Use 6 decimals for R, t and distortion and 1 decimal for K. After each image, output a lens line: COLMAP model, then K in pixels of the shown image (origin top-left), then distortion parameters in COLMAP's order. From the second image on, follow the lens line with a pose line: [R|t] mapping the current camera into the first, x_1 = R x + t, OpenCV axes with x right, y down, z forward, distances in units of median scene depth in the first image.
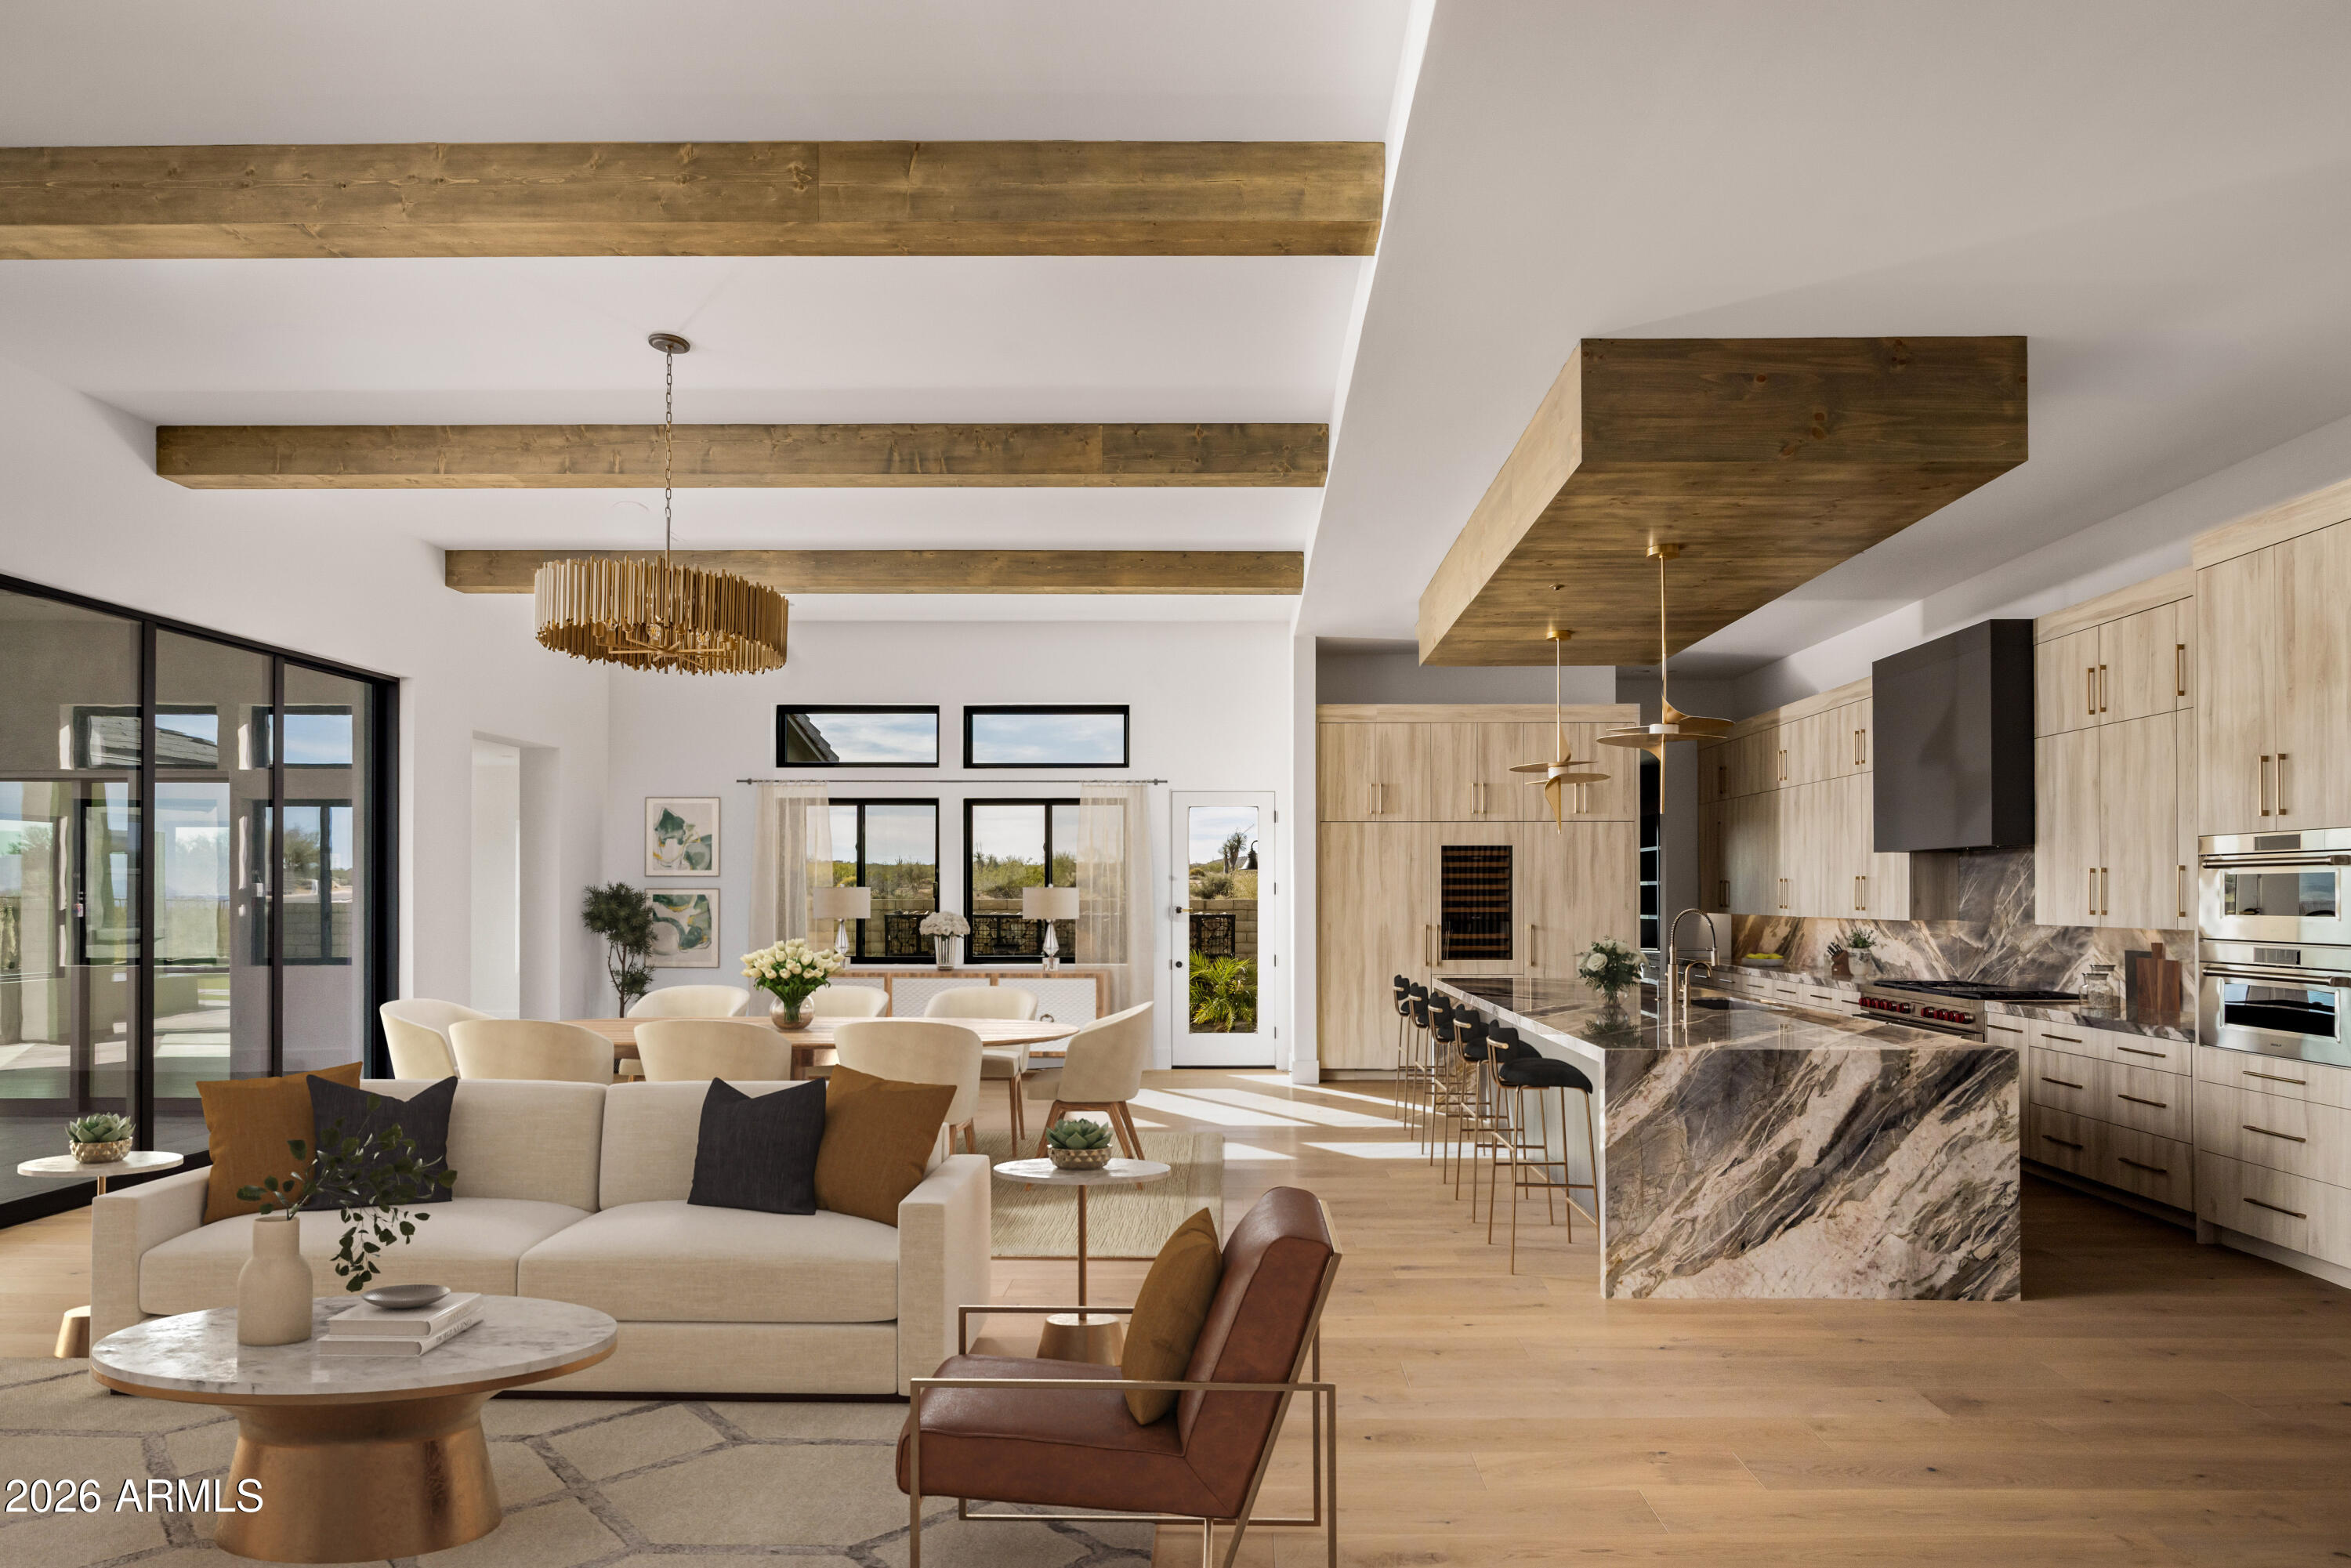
lens RADIAL K [[1152.4, 0, 1217.8], [0, 1152.4, 886.8], [0, 0, 1]] dist [-0.011782, -0.000507]
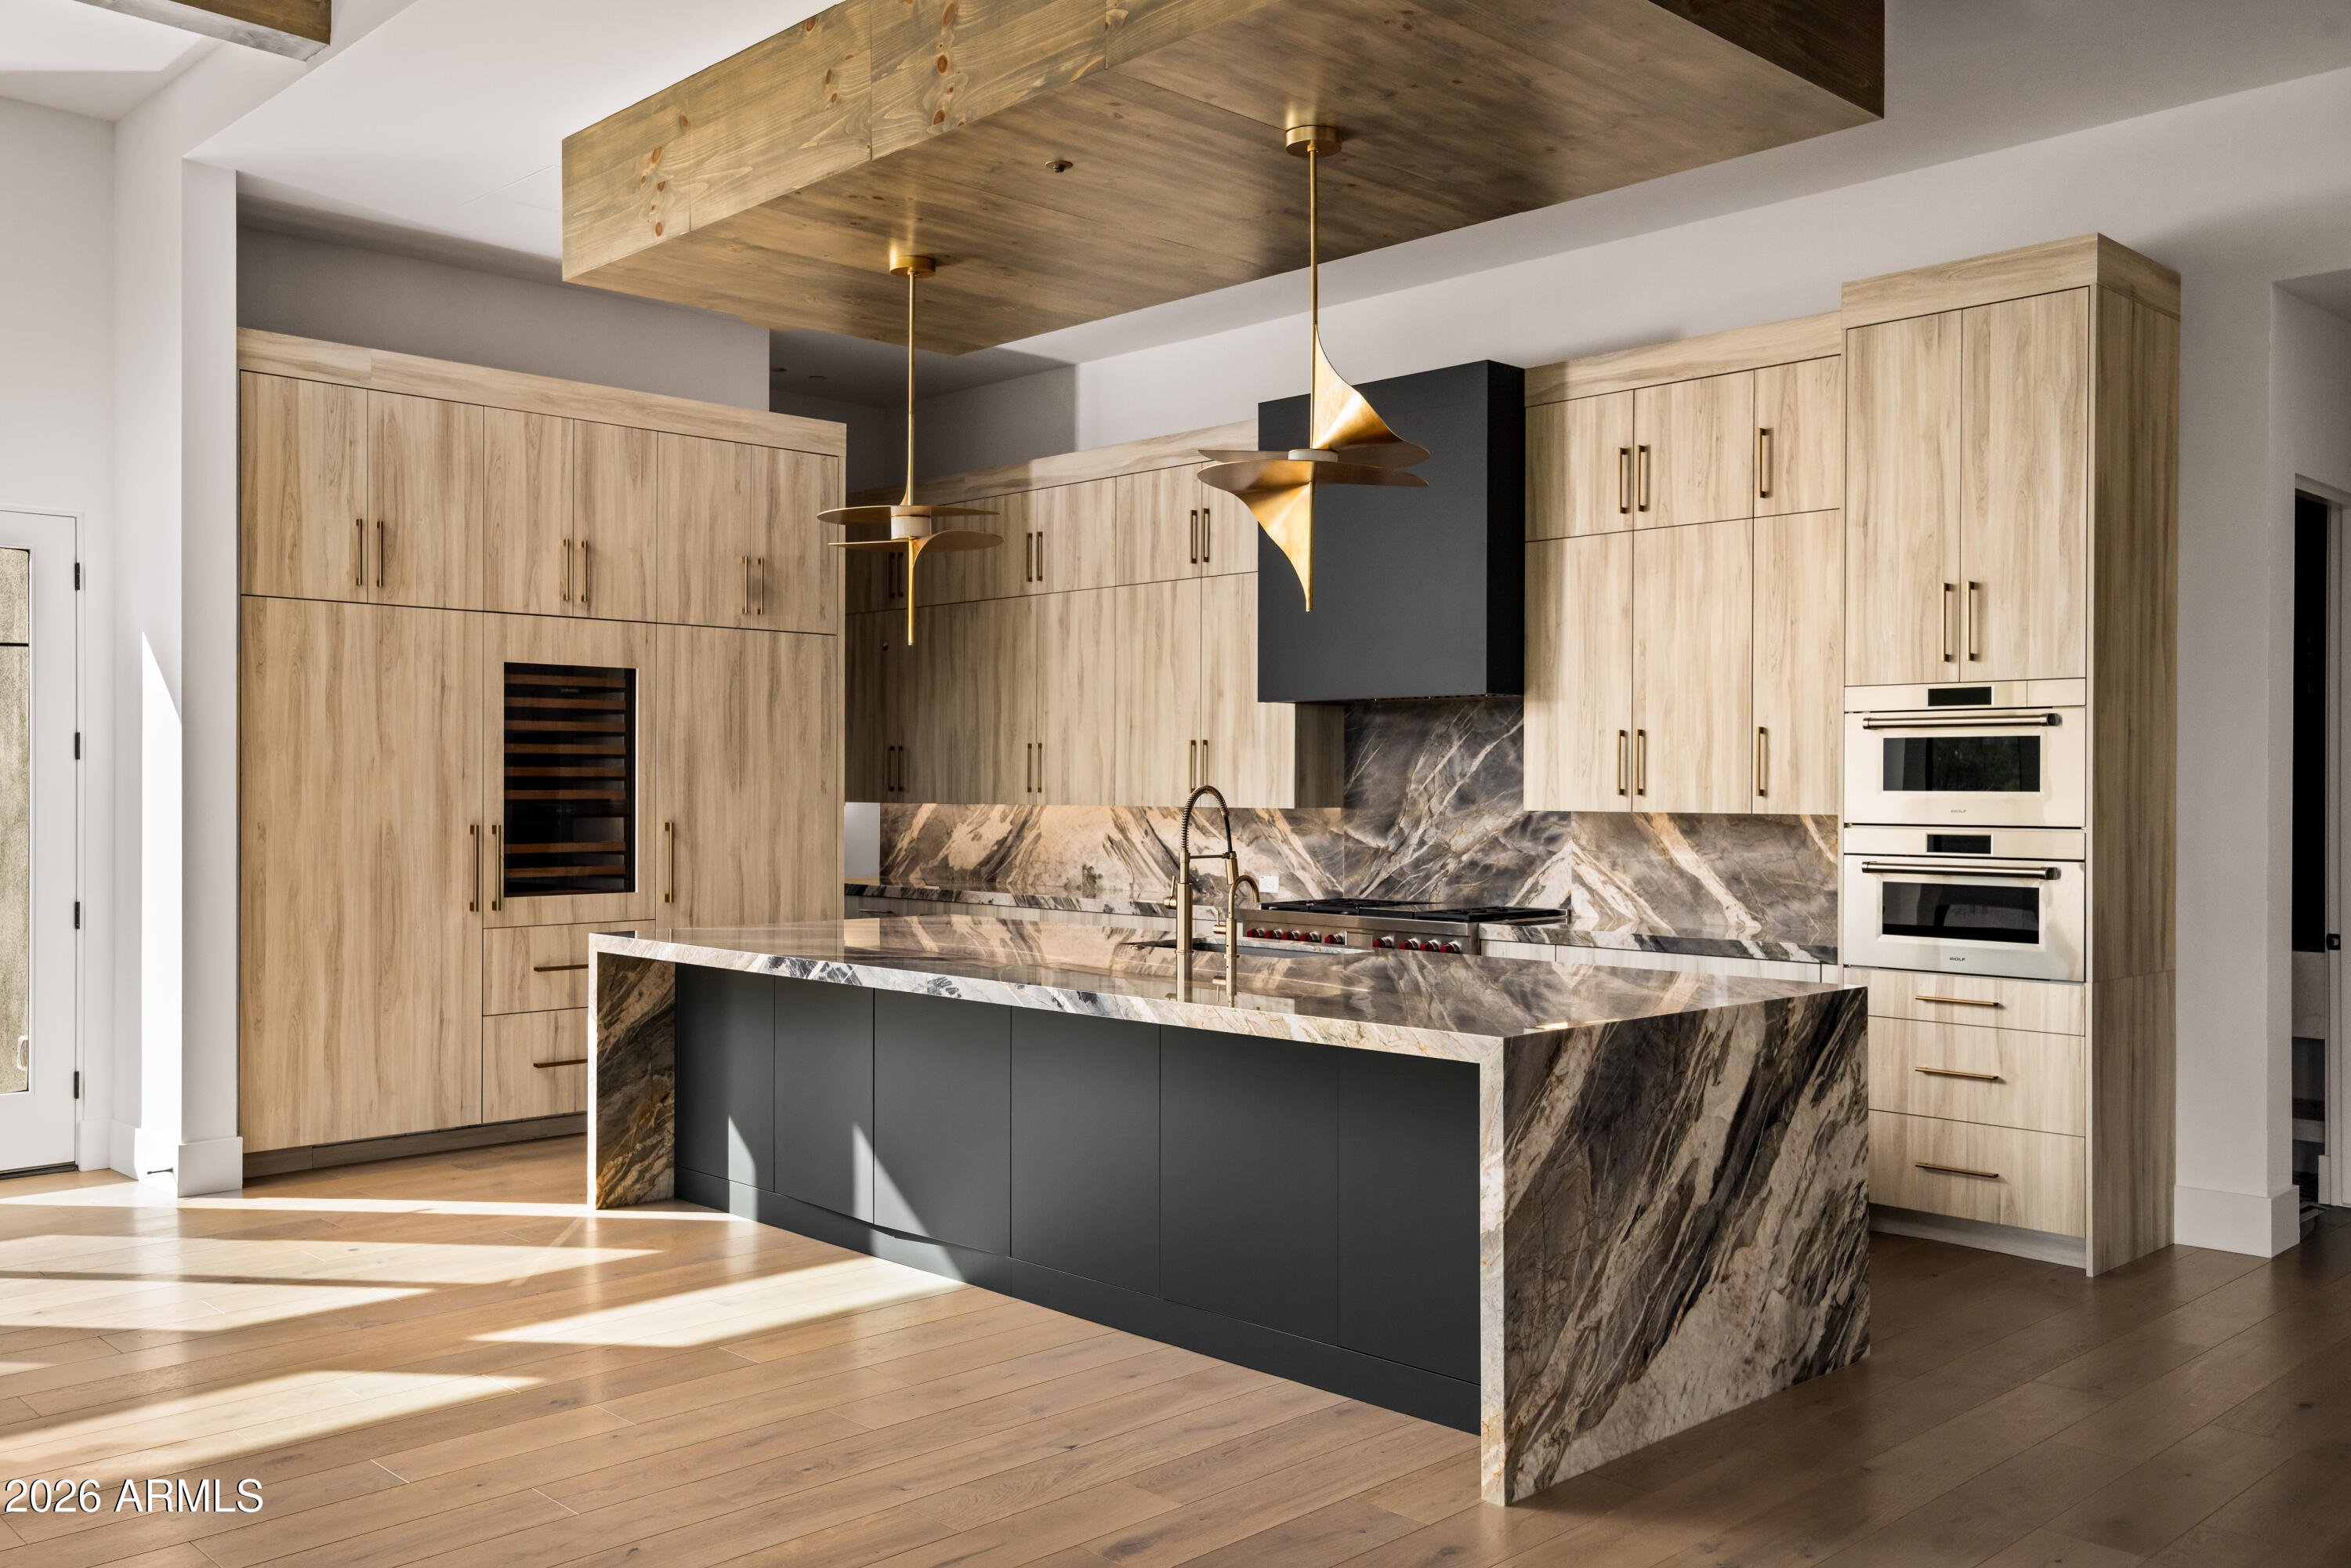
lens RADIAL K [[1962.6, 0, 1175.5], [0, 1962.6, 784.0], [0, 0, 1]] dist [0.019067, 0.006042]
pose [[0.707154, 0.003704, 0.707050, -0.309119], [-0.009189, 0.999950, 0.003952, 0.015745], [-0.707000, -0.009292, 0.707153, 0.343752]]
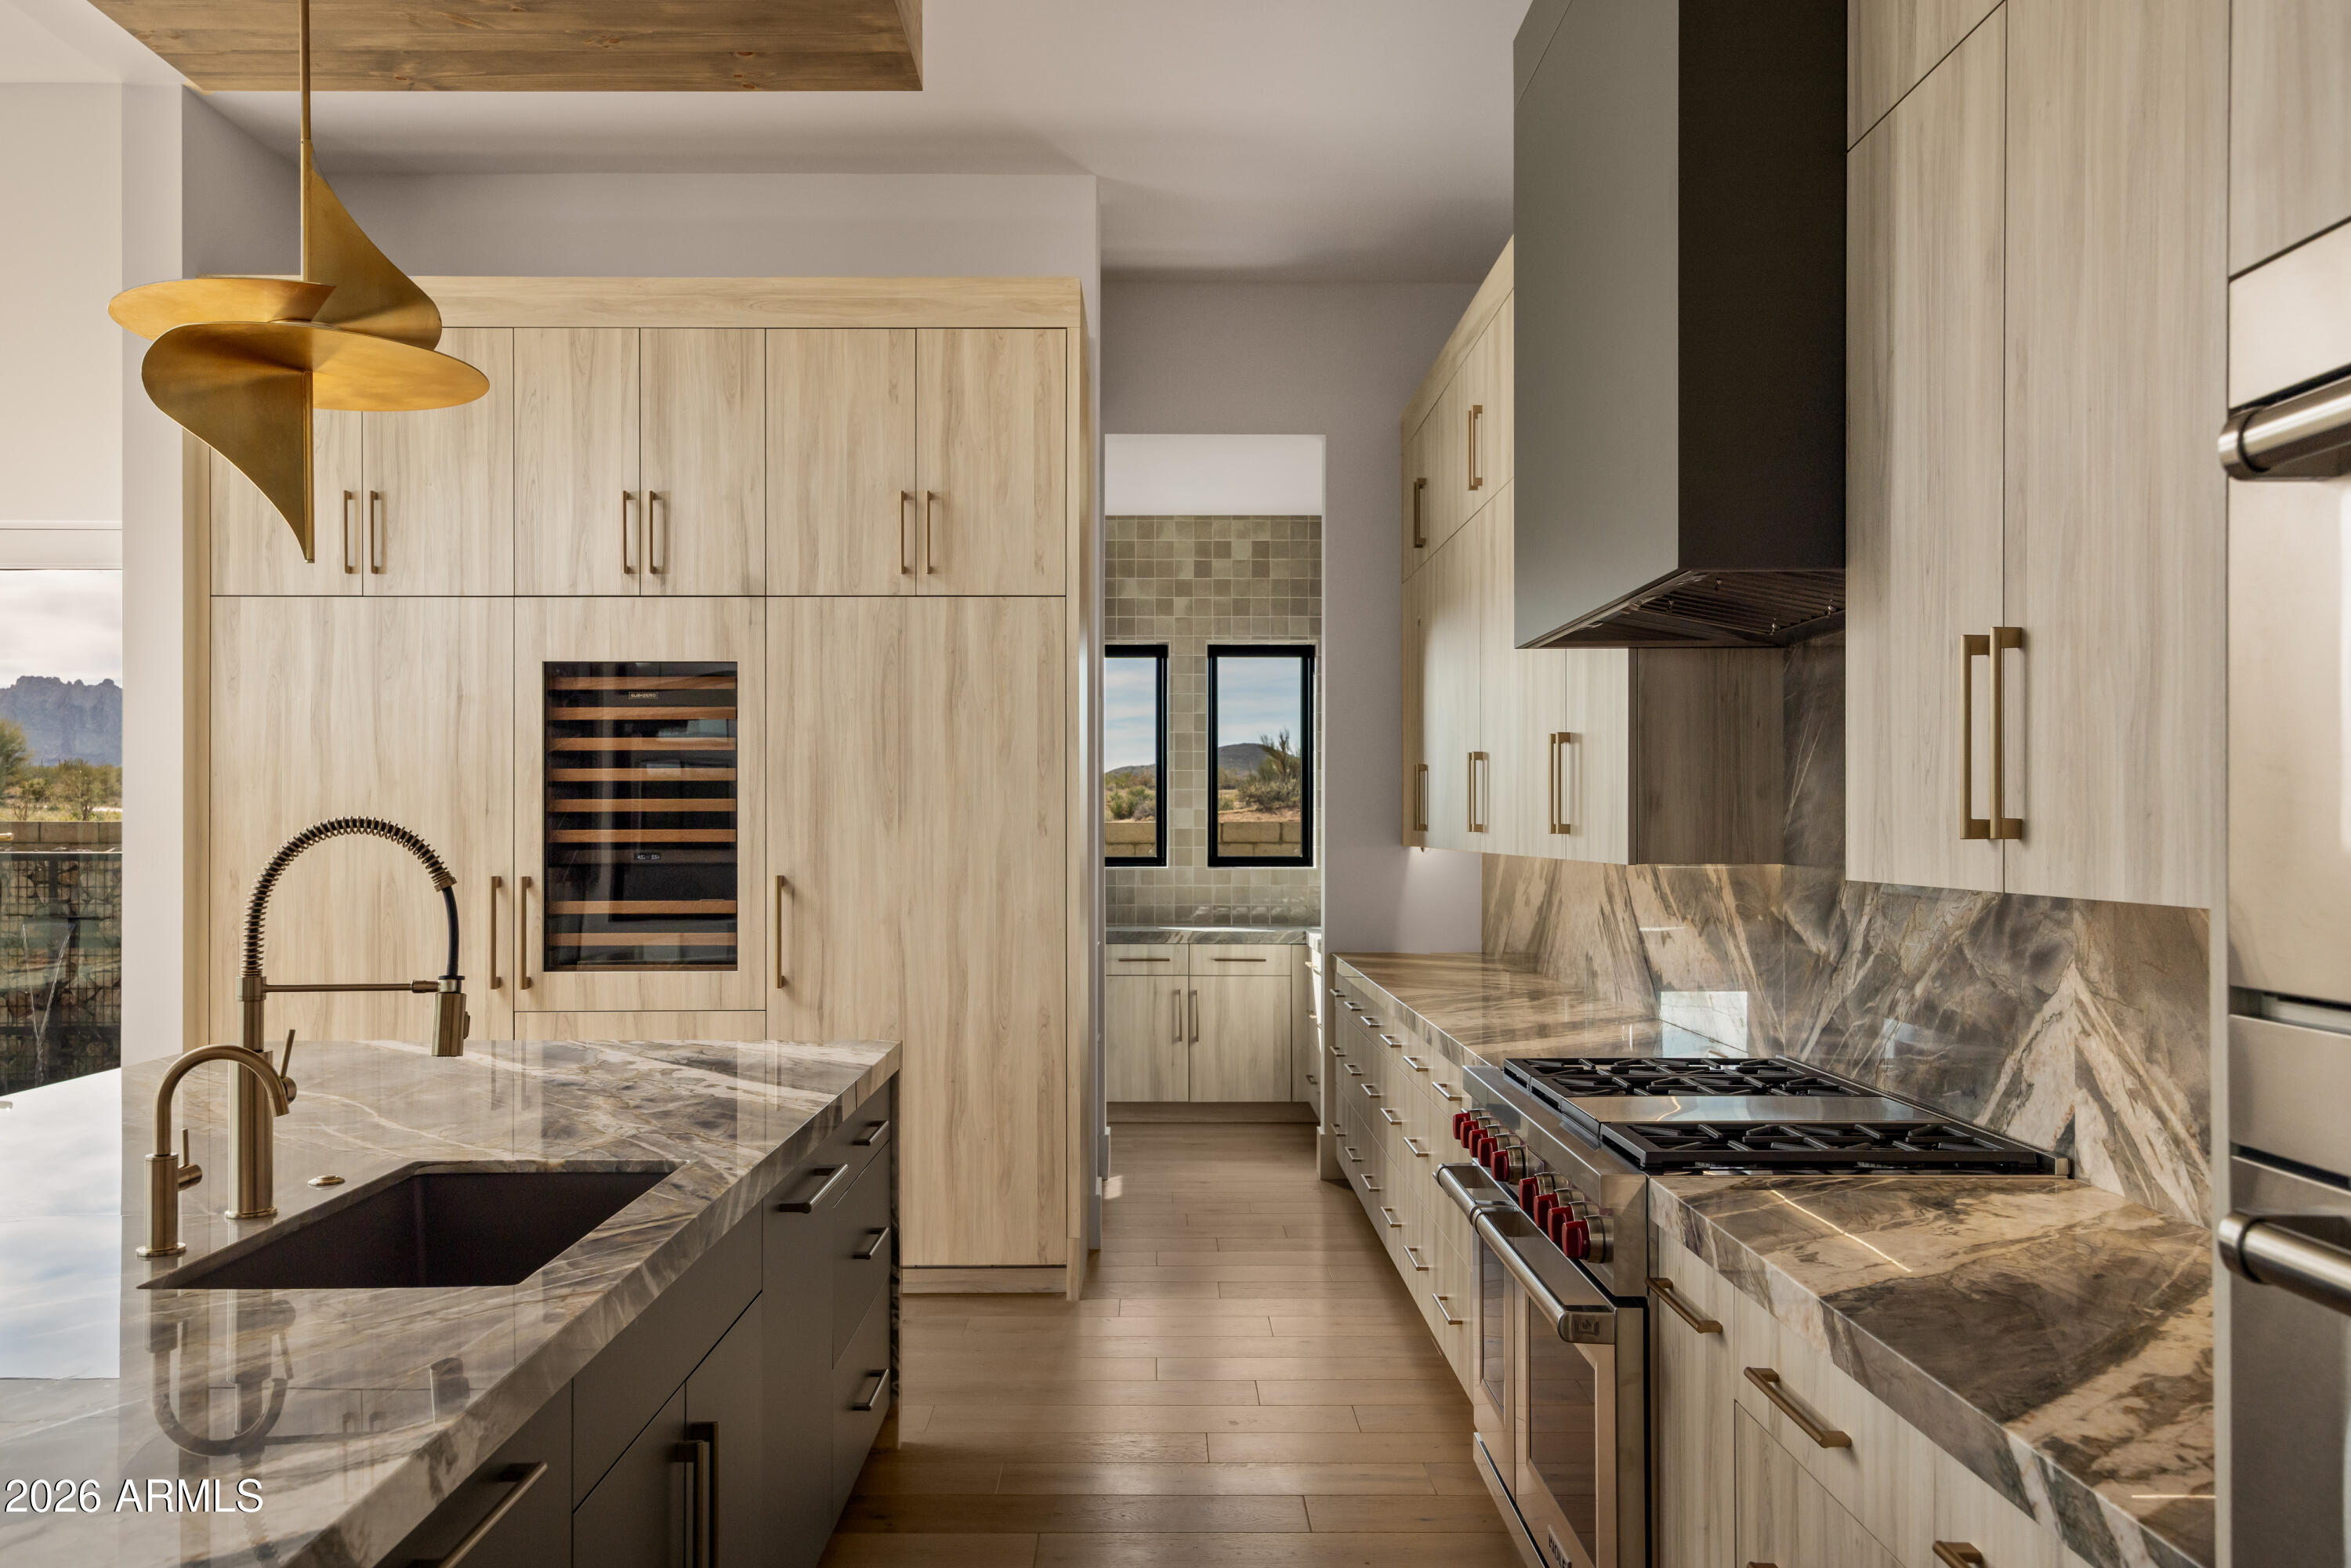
lens RADIAL K [[1821.5, 0, 1172.8], [0, 1821.5, 819.4], [0, 0, 1]] dist [0.007655, 0.002838]
pose [[0.999842, -0.000639, 0.017763, 0.621681], [0.000542, 0.999985, 0.005417, 0.019009], [-0.017766, -0.005406, 0.999828, 0.666344]]
